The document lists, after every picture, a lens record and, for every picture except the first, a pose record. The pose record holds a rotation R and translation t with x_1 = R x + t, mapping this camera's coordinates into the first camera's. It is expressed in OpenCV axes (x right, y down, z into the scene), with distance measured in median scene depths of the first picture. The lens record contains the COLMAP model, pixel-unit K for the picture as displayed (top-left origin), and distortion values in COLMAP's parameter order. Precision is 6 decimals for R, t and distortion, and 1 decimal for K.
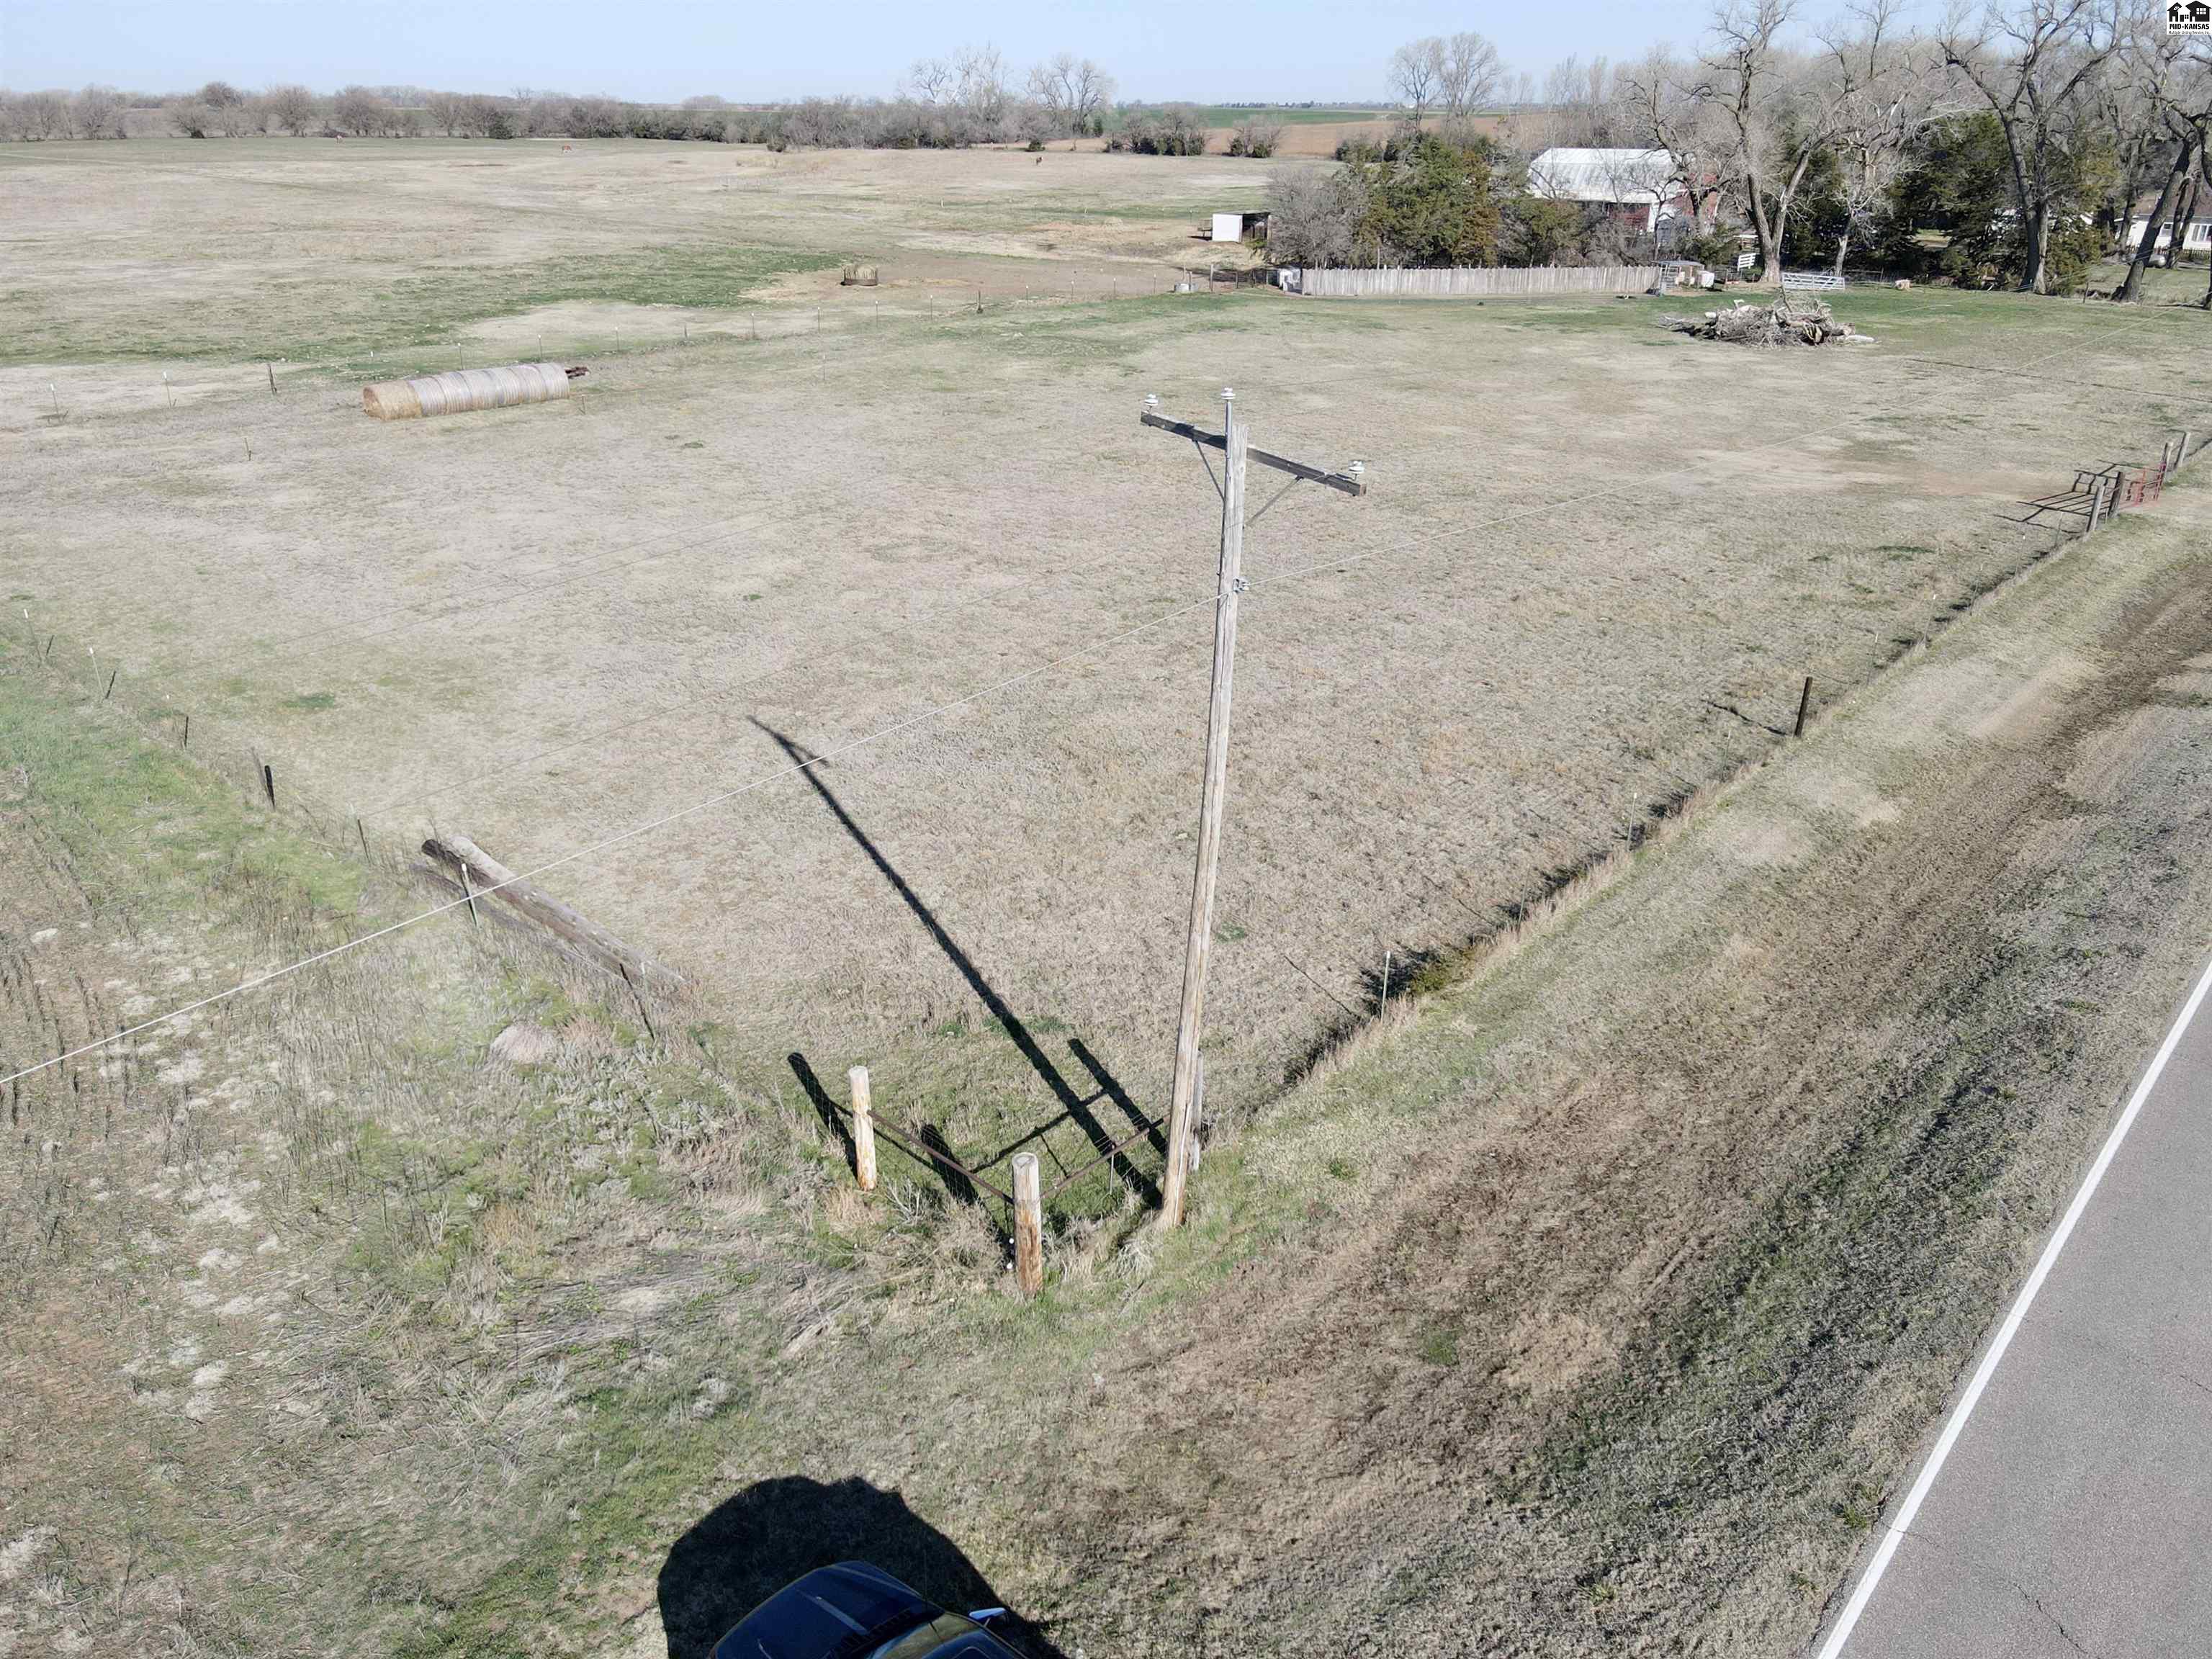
lens RADIAL K [[1620.8, 0, 1095.9], [0, 1620.8, 831.3], [0, 0, 1]] dist [0.029055, -0.016682]
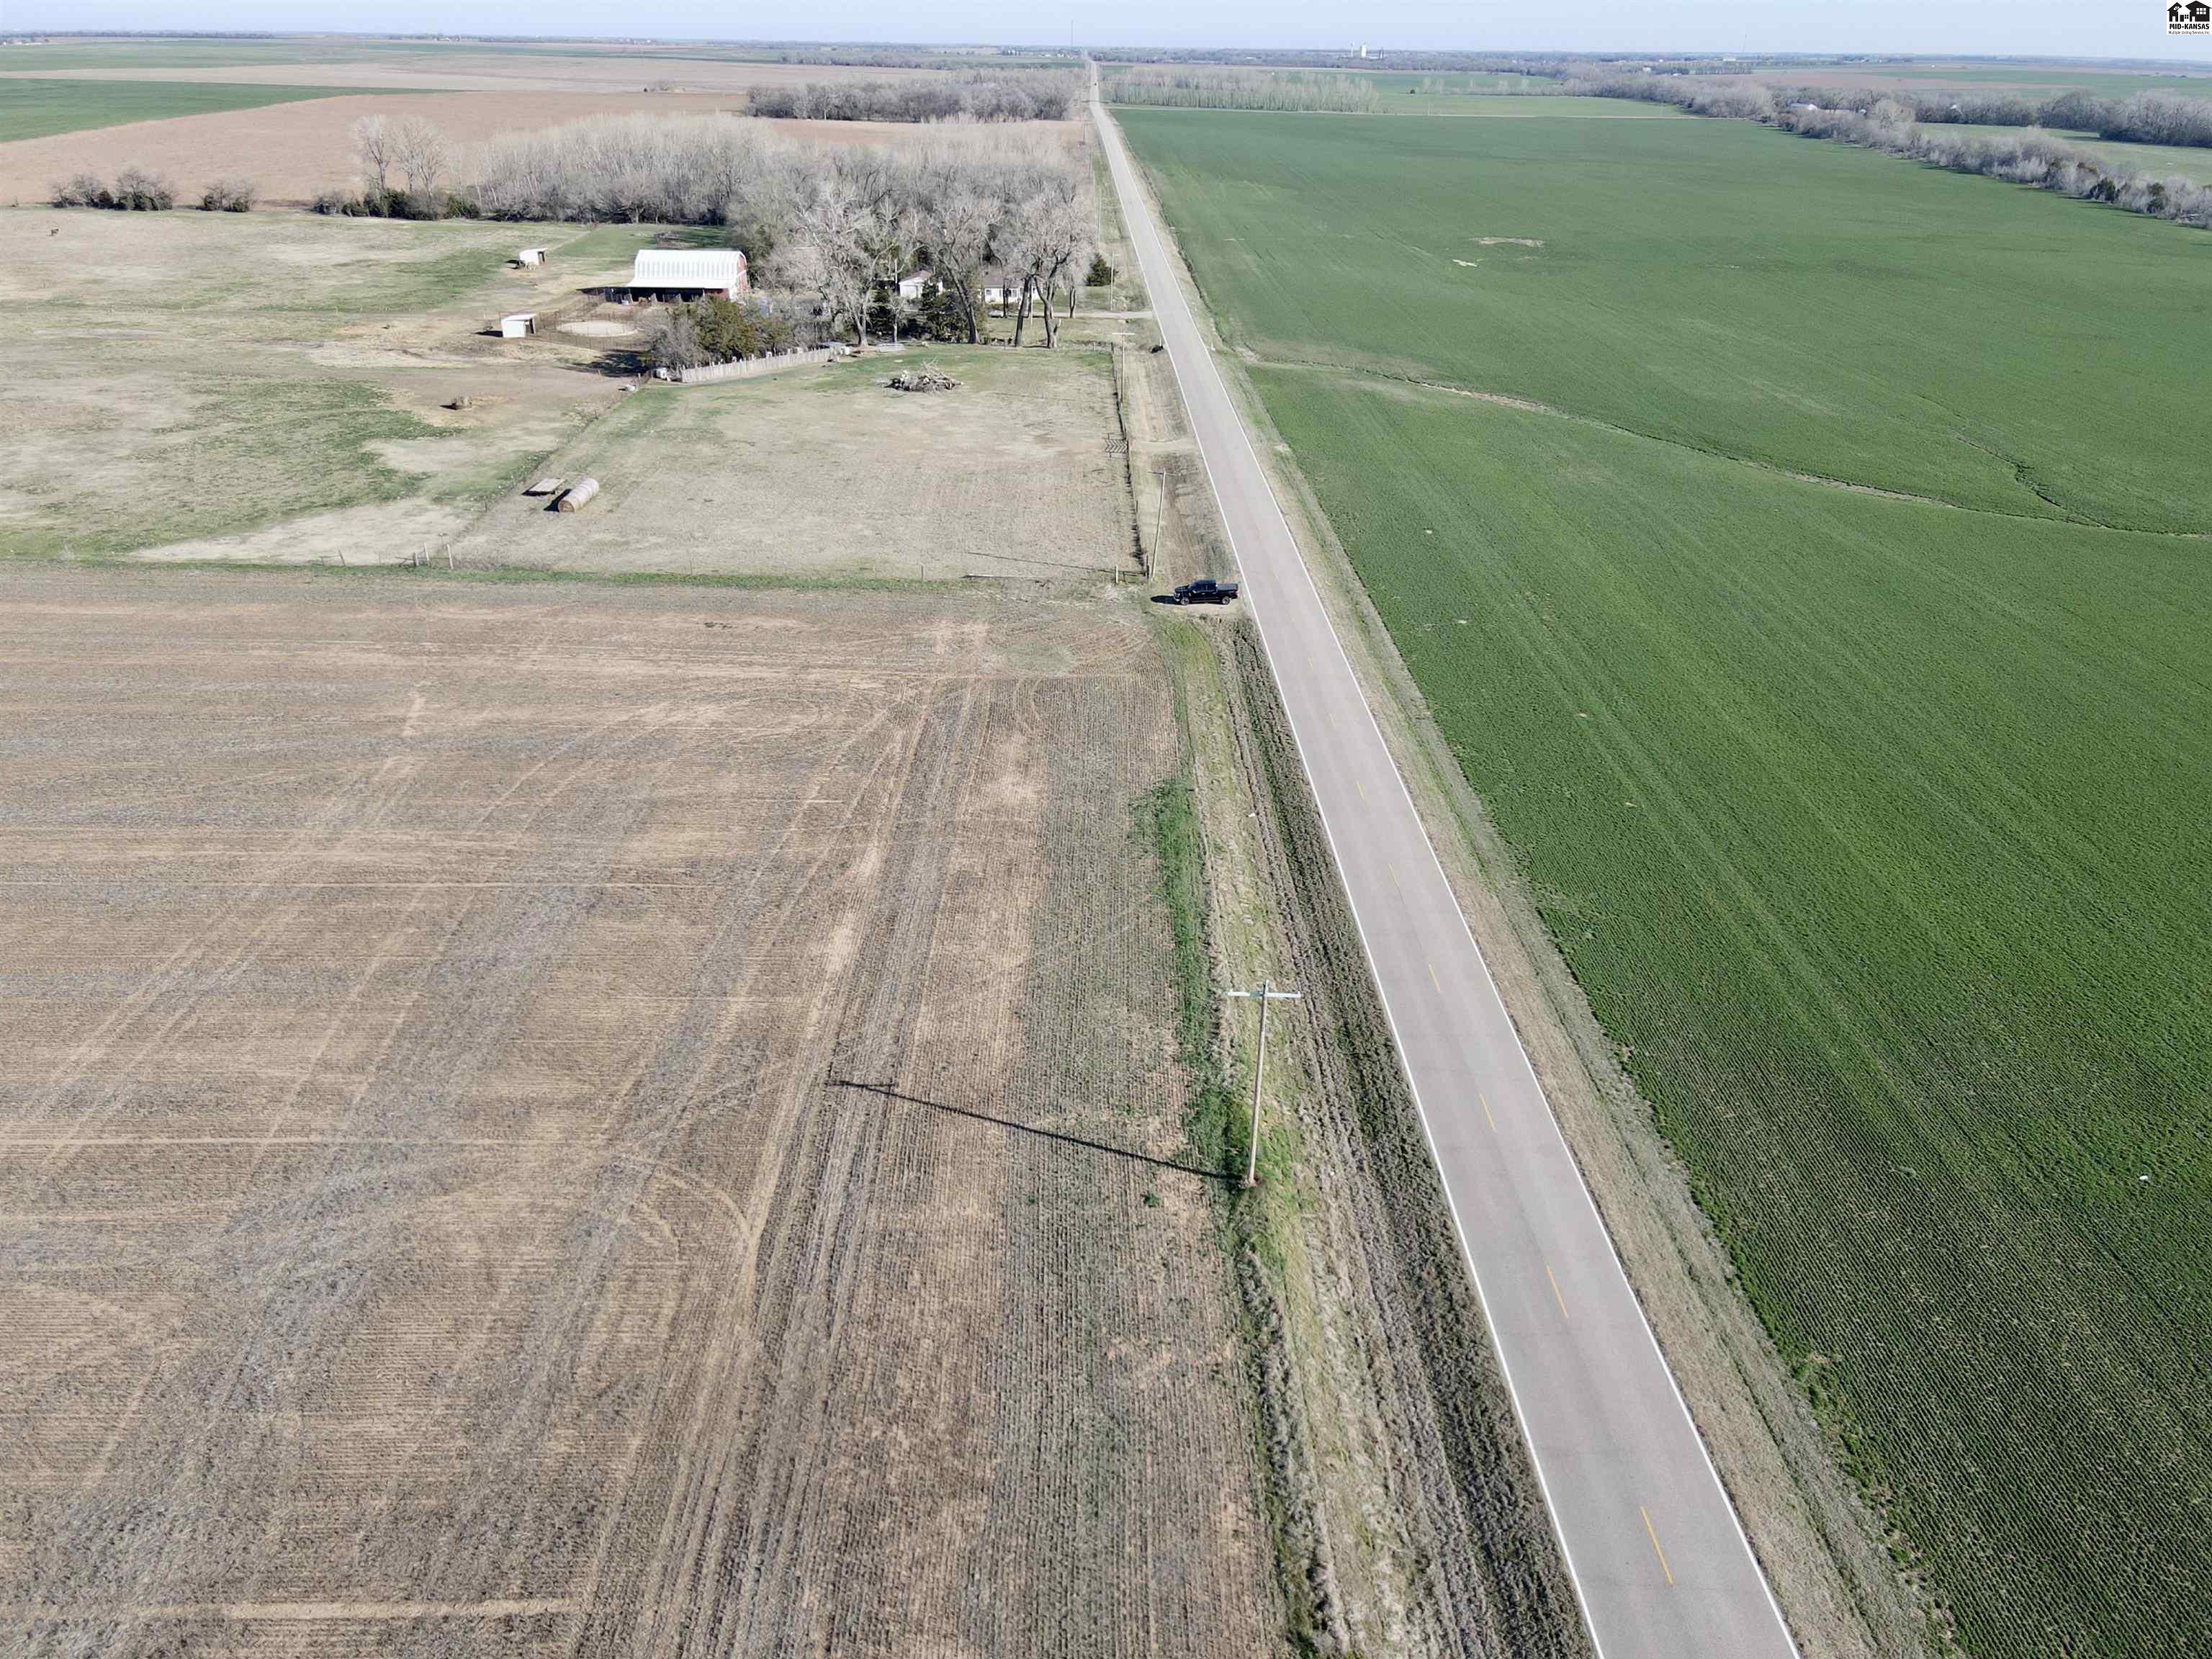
lens RADIAL K [[1620.8, 0, 1102.4], [0, 1620.8, 832.0], [0, 0, 1]] dist [0.029055, -0.016682]
pose [[0.731855, -0.290841, 0.616279, -3.038729], [0.265635, 0.954569, 0.135038, 0.174118], [-0.627556, 0.064877, 0.775864, -2.744291]]
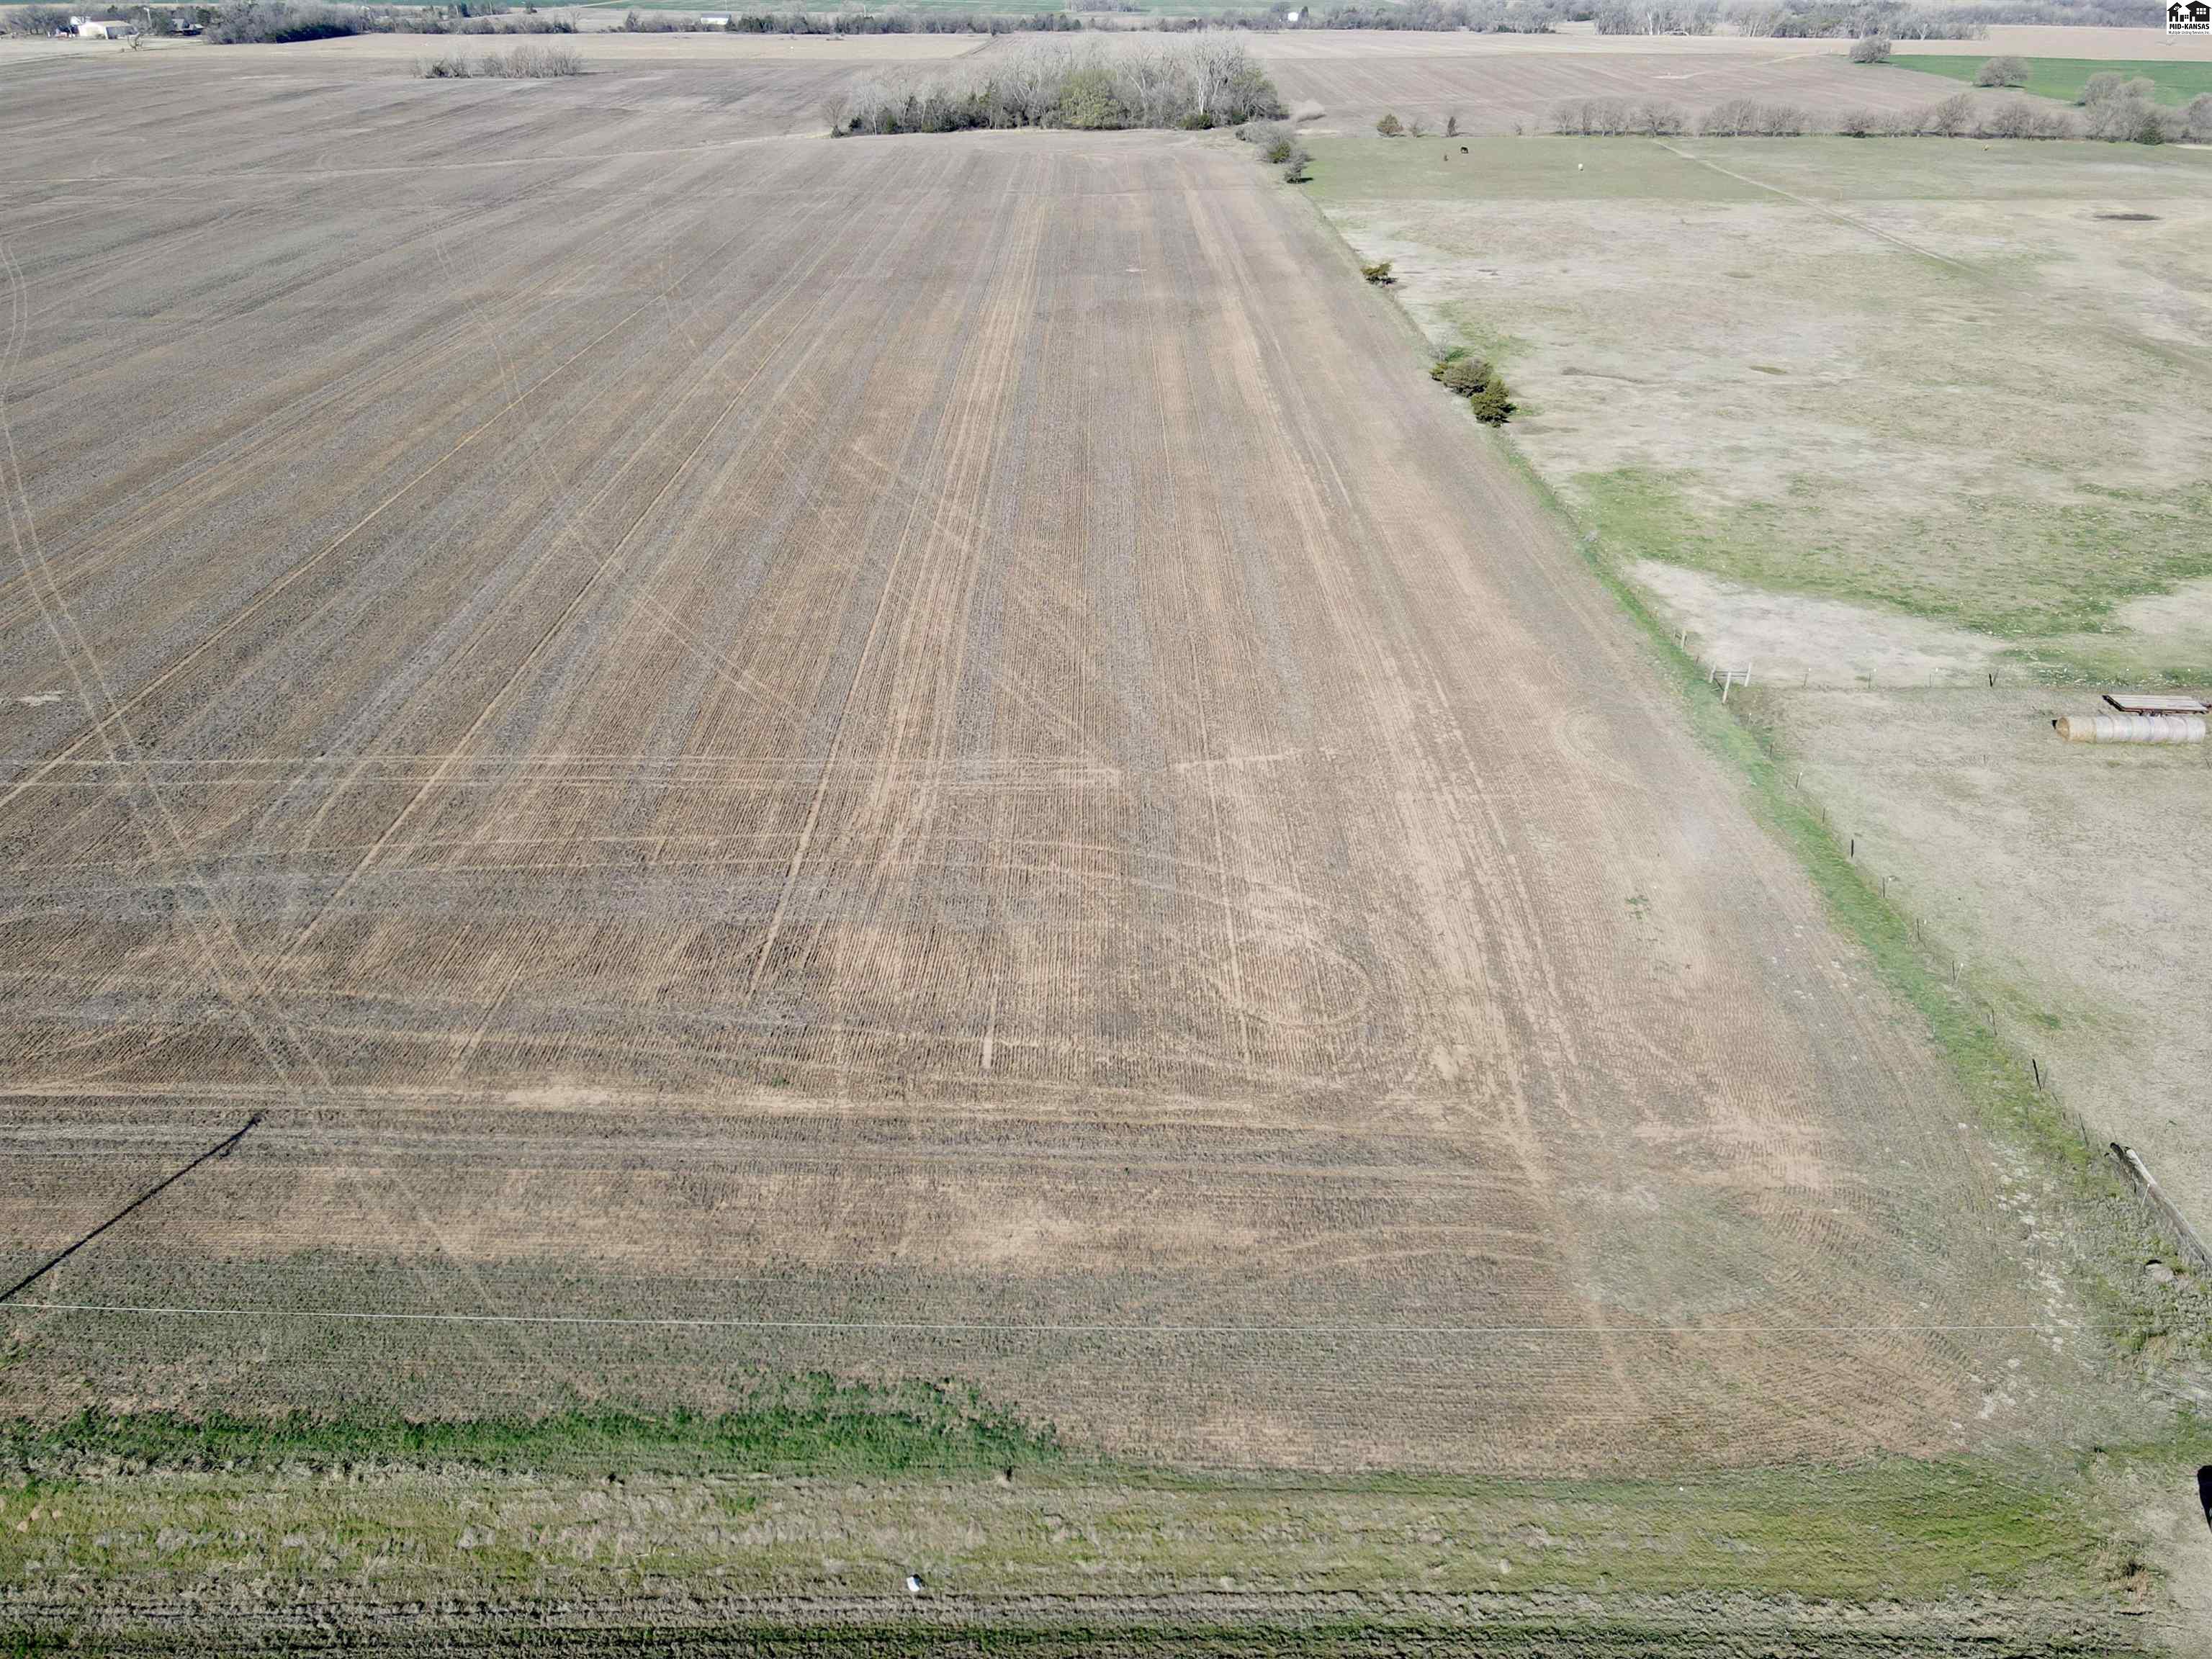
lens RADIAL K [[1620.8, 0, 1106.7], [0, 1620.8, 832.9], [0, 0, 1]] dist [0.029055, -0.016682]
pose [[0.674280, 0.355518, -0.647266, -0.024523], [-0.310721, 0.931711, 0.188063, -0.362051], [0.669924, 0.074312, 0.738701, -1.560538]]
